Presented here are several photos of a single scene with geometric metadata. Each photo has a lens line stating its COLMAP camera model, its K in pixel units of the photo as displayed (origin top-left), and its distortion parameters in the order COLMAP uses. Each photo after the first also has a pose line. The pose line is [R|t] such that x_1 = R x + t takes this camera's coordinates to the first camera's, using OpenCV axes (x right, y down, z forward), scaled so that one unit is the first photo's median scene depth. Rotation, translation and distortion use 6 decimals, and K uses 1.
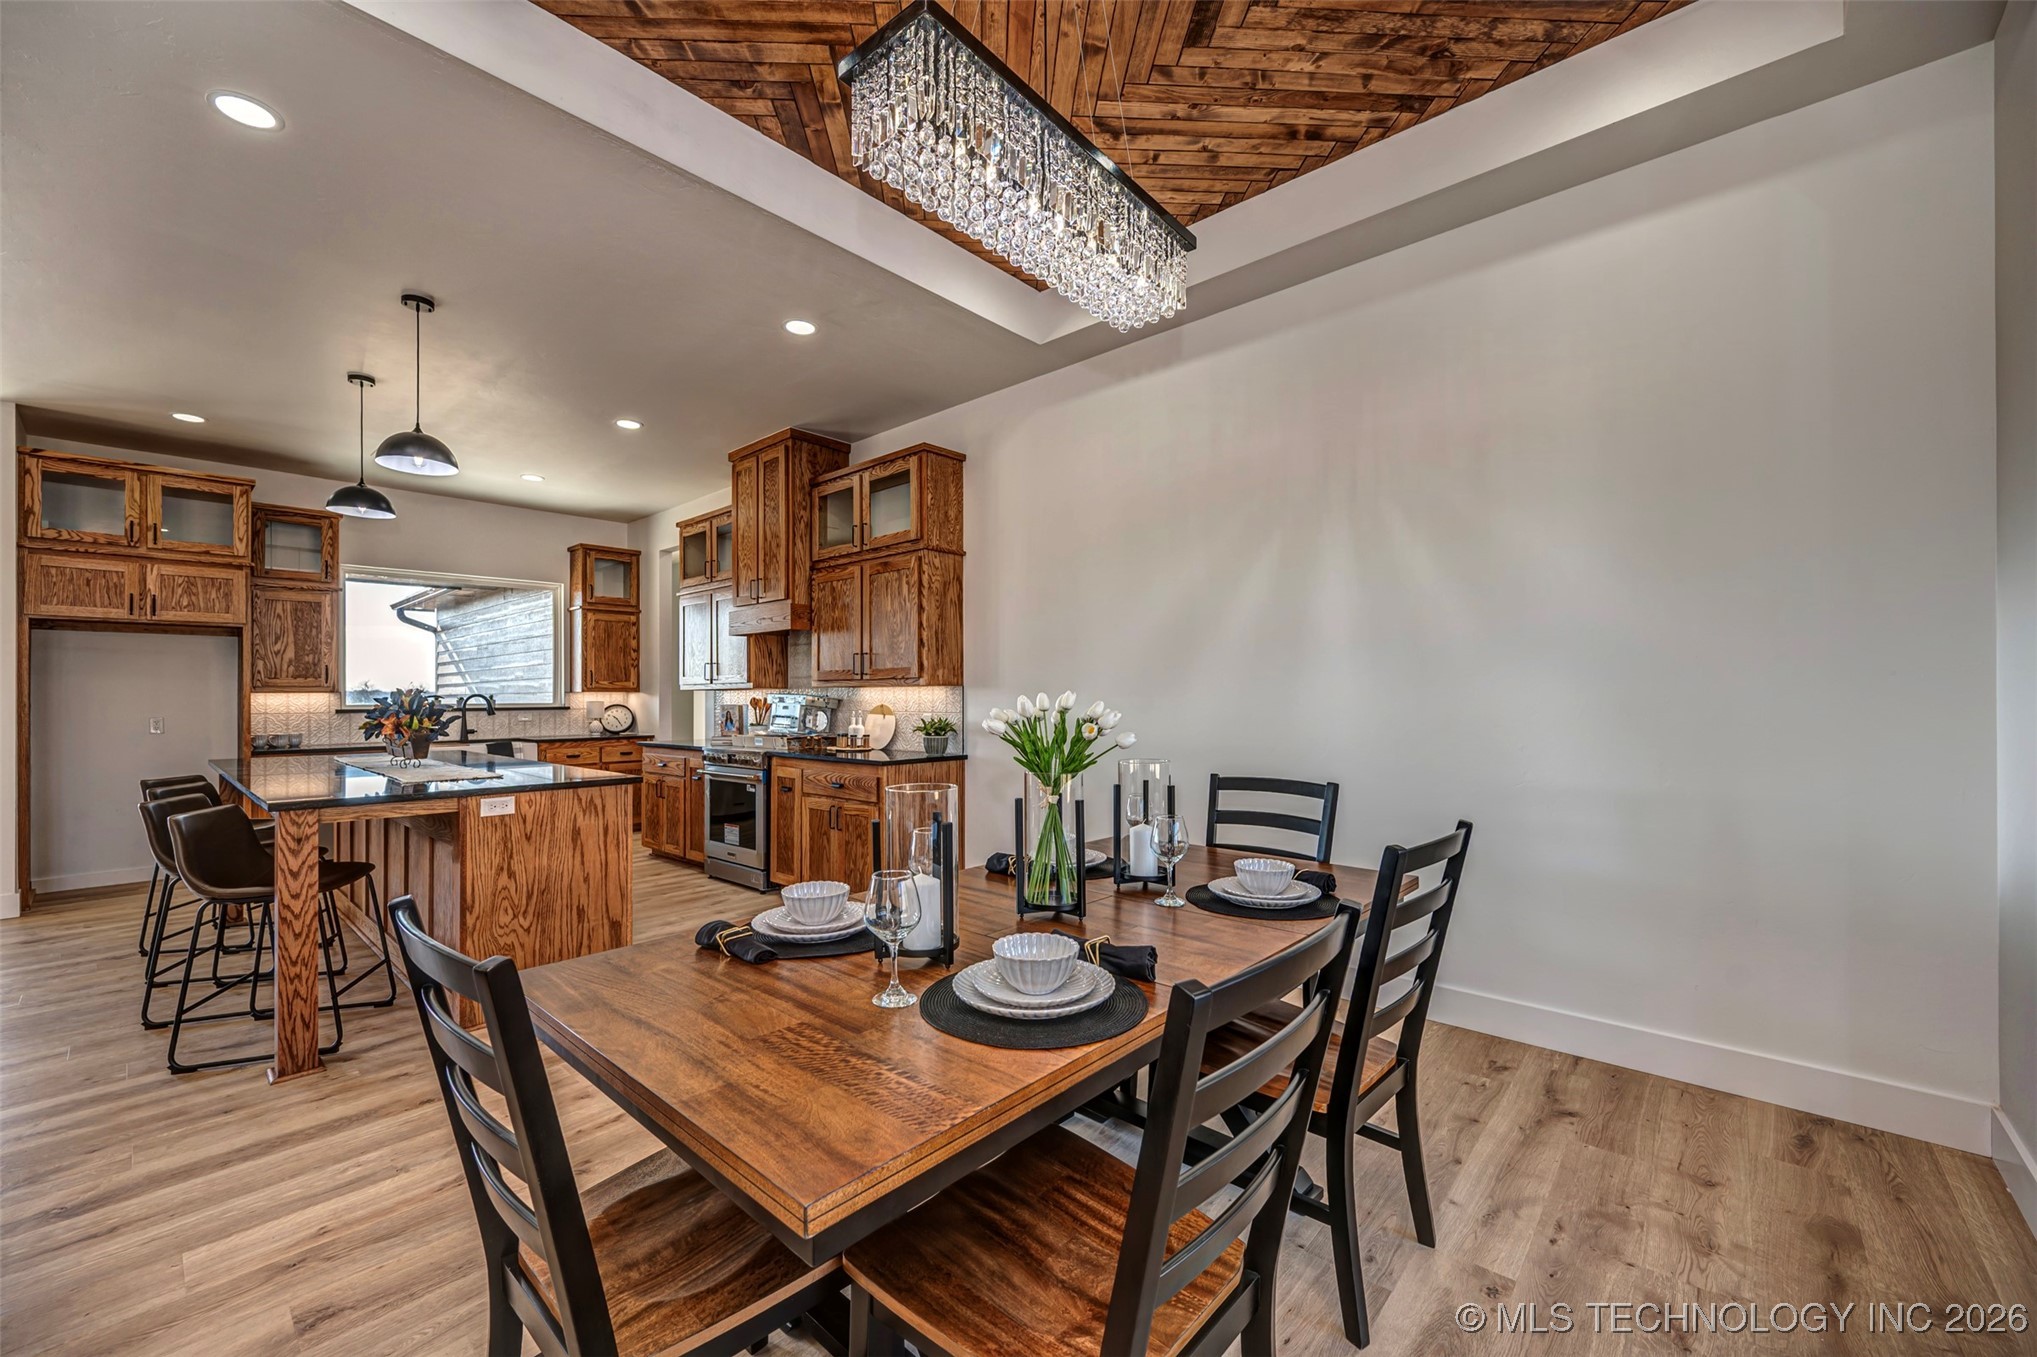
lens RADIAL K [[800.9, 0, 1009.1], [0, 800.9, 696.0], [0, 0, 1]] dist [-0.001826, 0.000144]
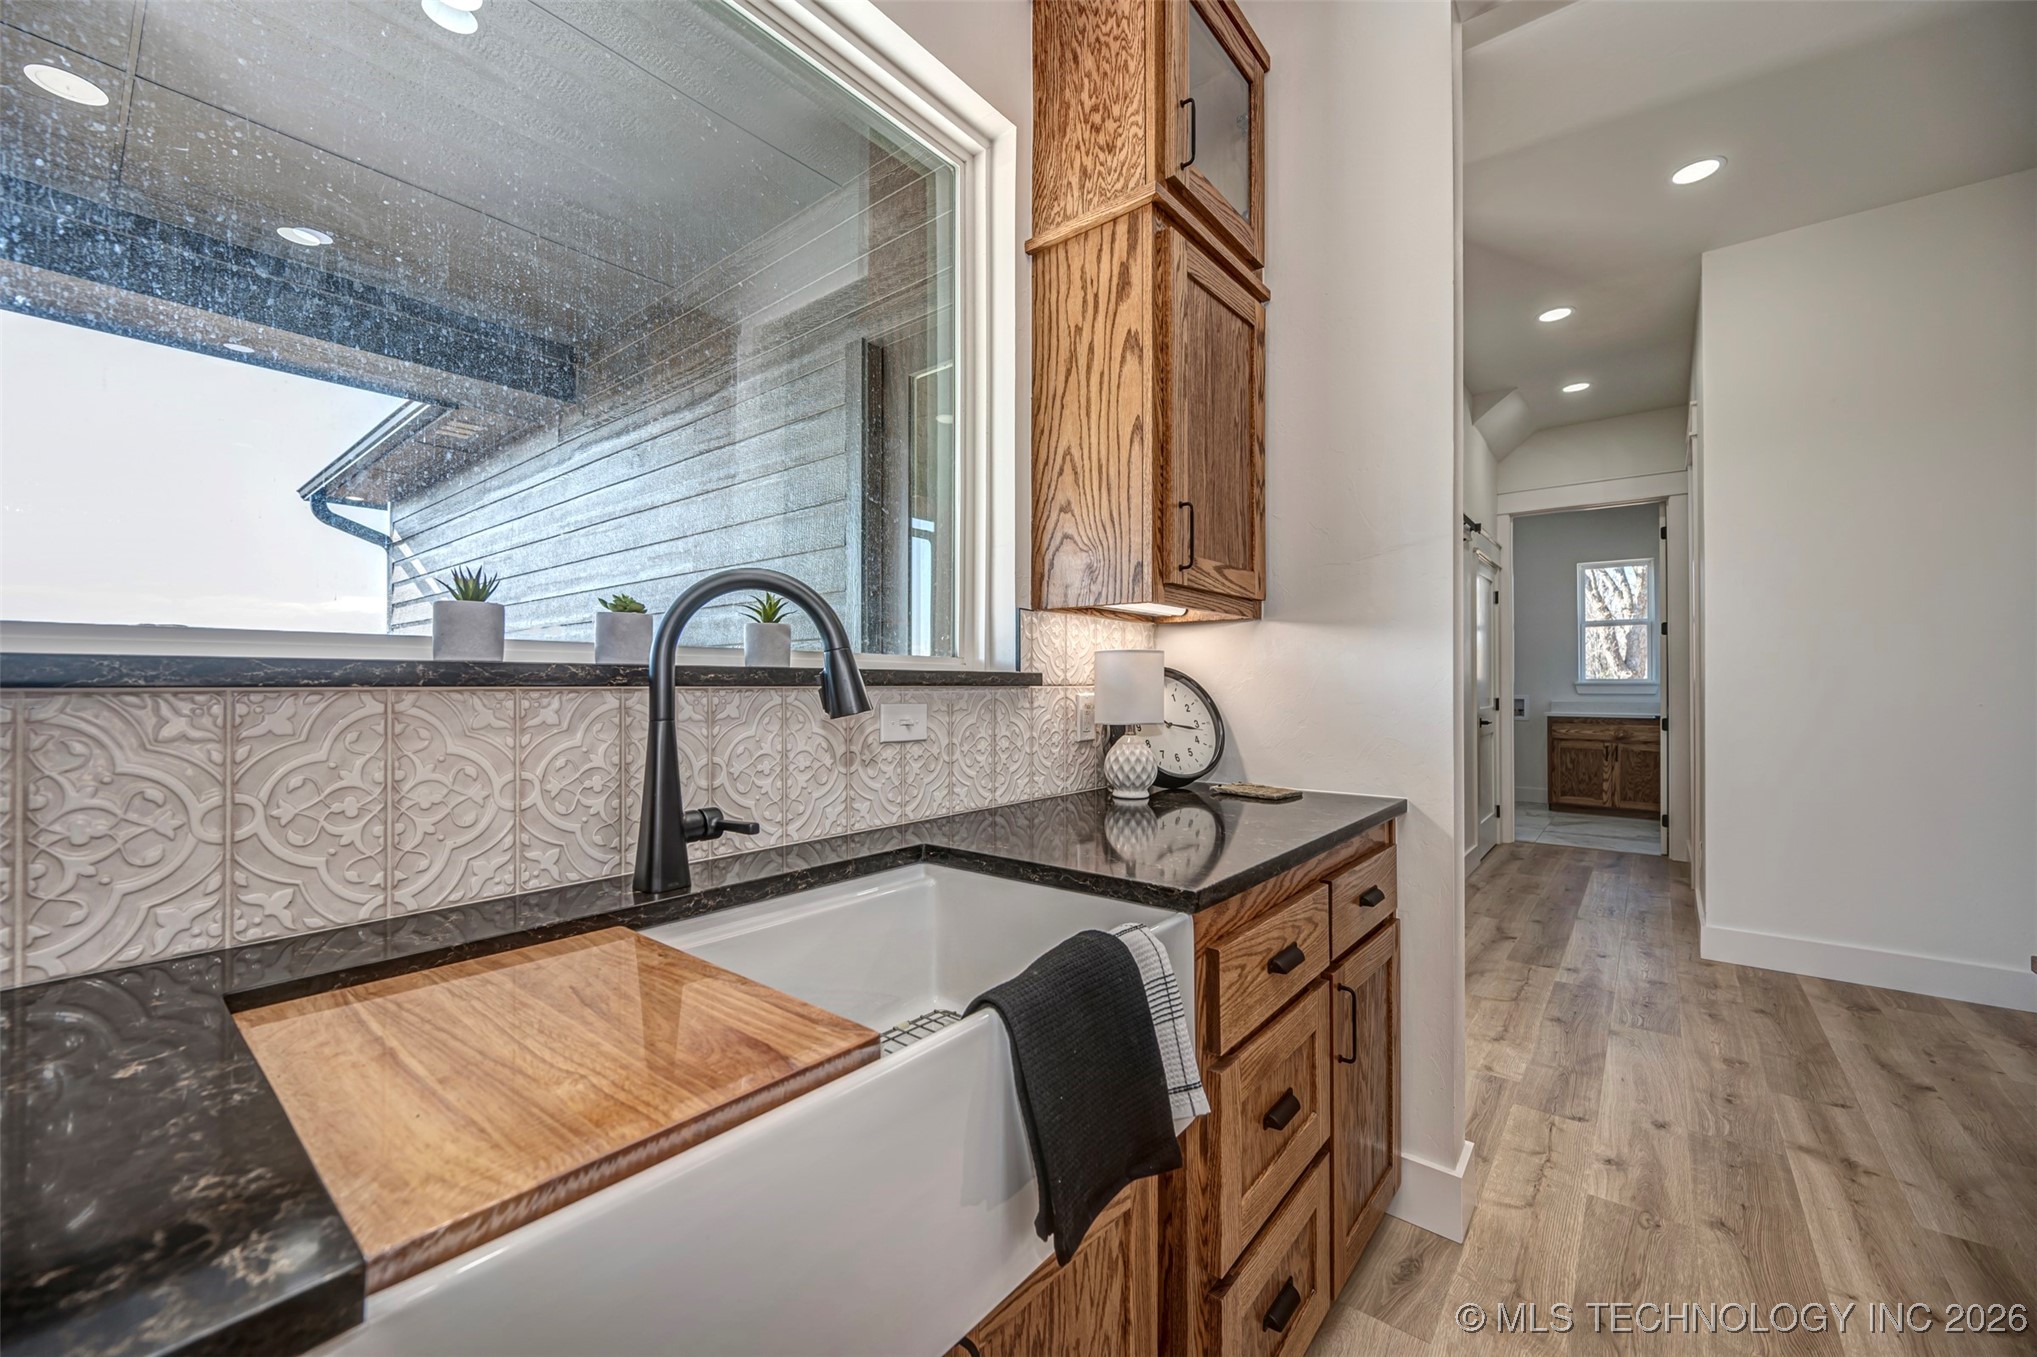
lens RADIAL K [[800.9, 0, 998.9], [0, 800.9, 677.6], [0, 0, 1]] dist [-0.001826, 0.000144]
pose [[0.999166, 0.006313, 0.040330, -0.715221], [-0.006012, 0.999953, -0.007588, 0.020685], [-0.040376, 0.007339, 0.999158, 0.975277]]
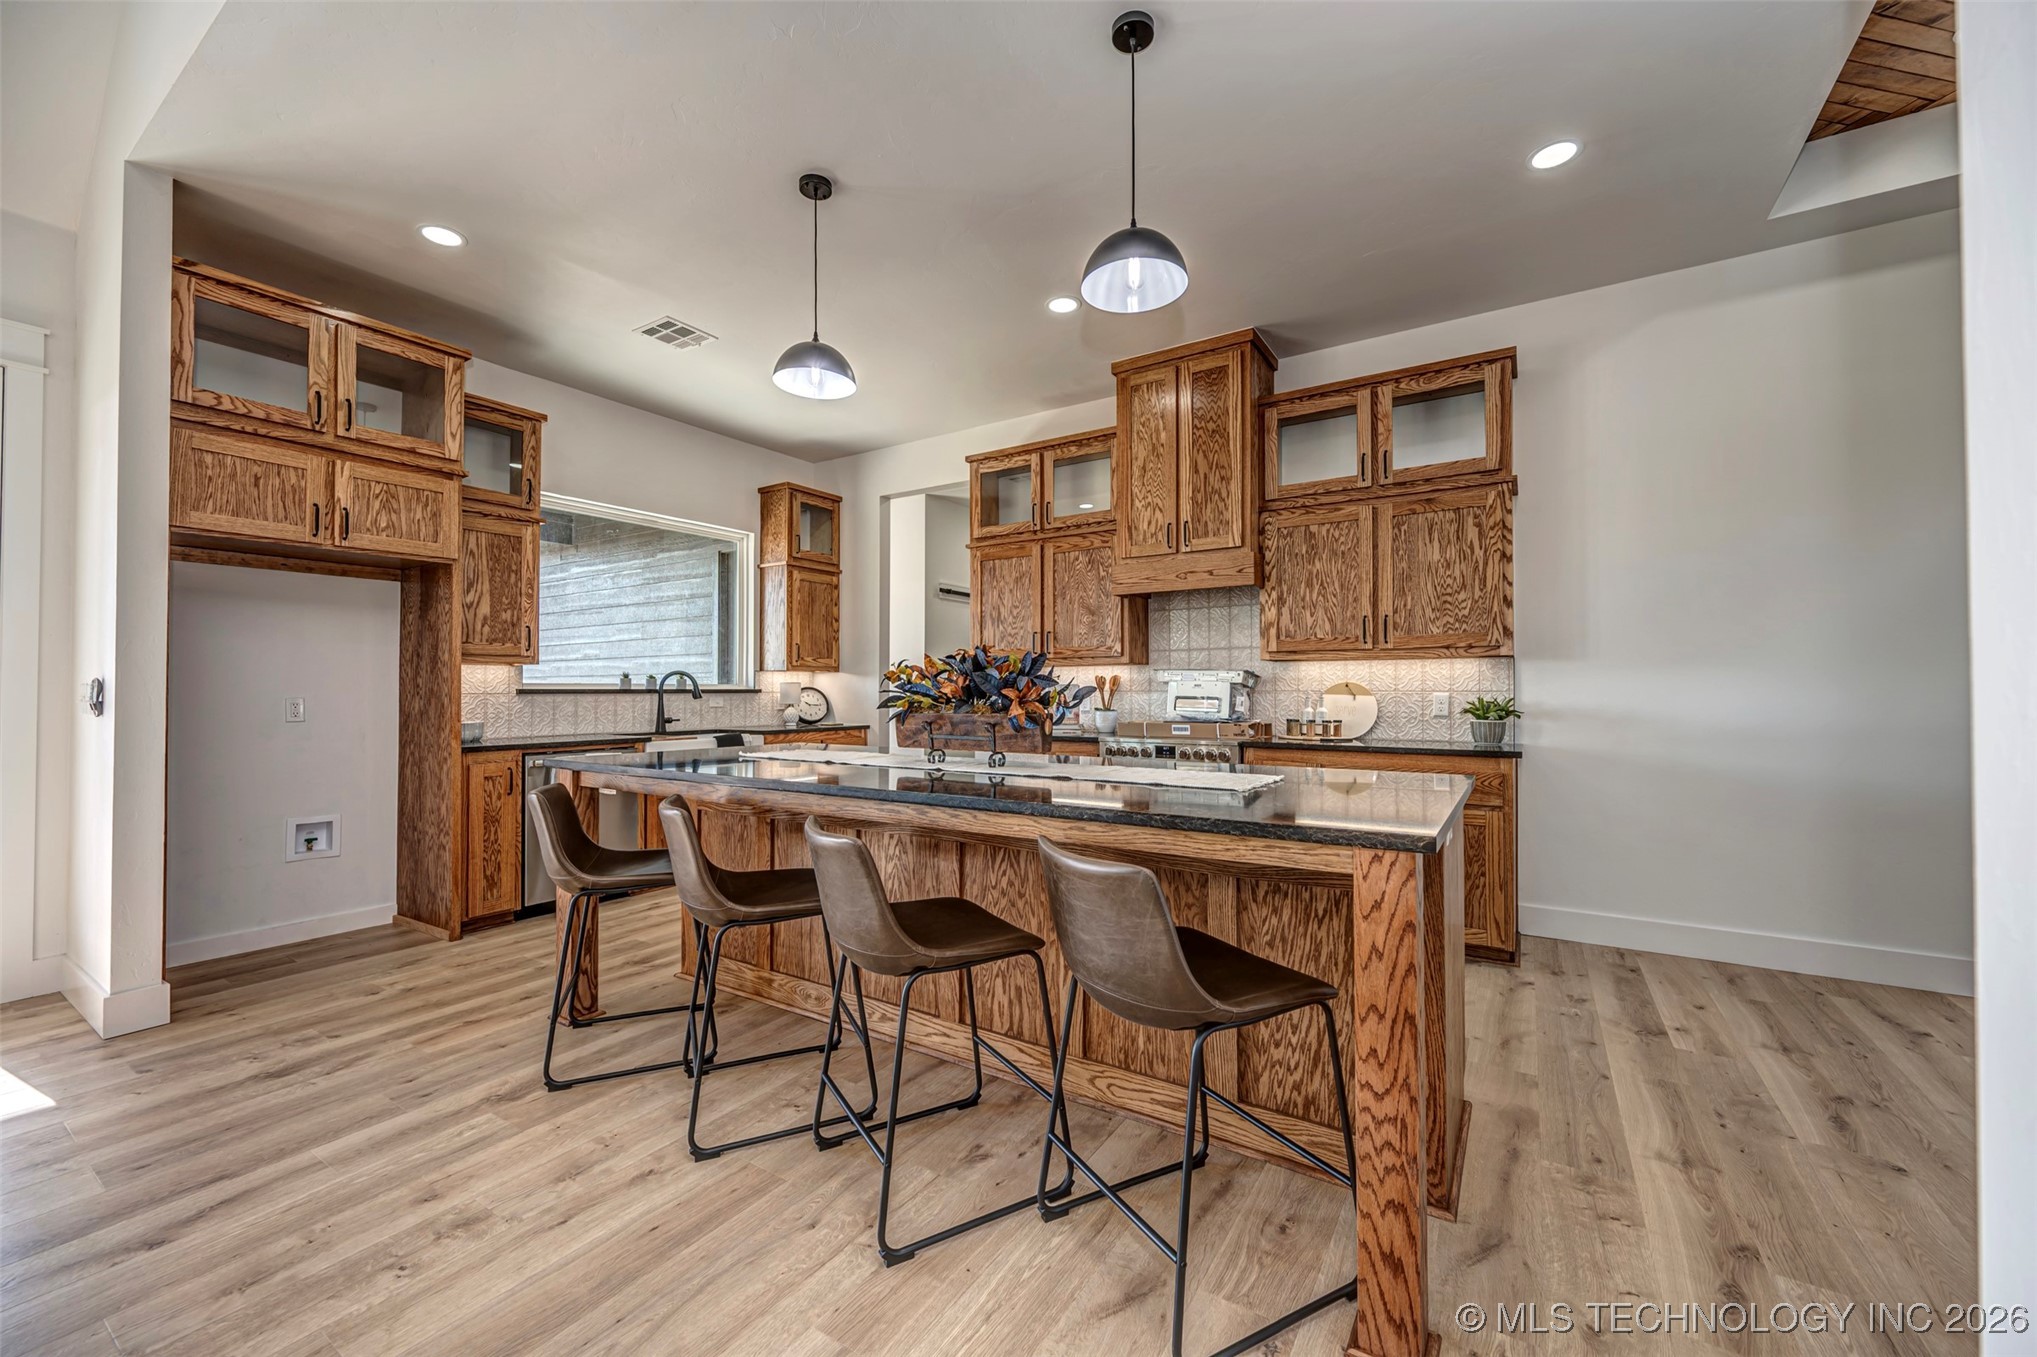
lens RADIAL K [[800.9, 0, 1008.4], [0, 800.9, 685.0], [0, 0, 1]] dist [-0.001826, 0.000144]
pose [[0.987591, 0.005387, 0.156958, -0.542643], [-0.004108, 0.999956, -0.008473, 0.018684], [-0.156997, 0.007723, 0.987569, 0.229746]]
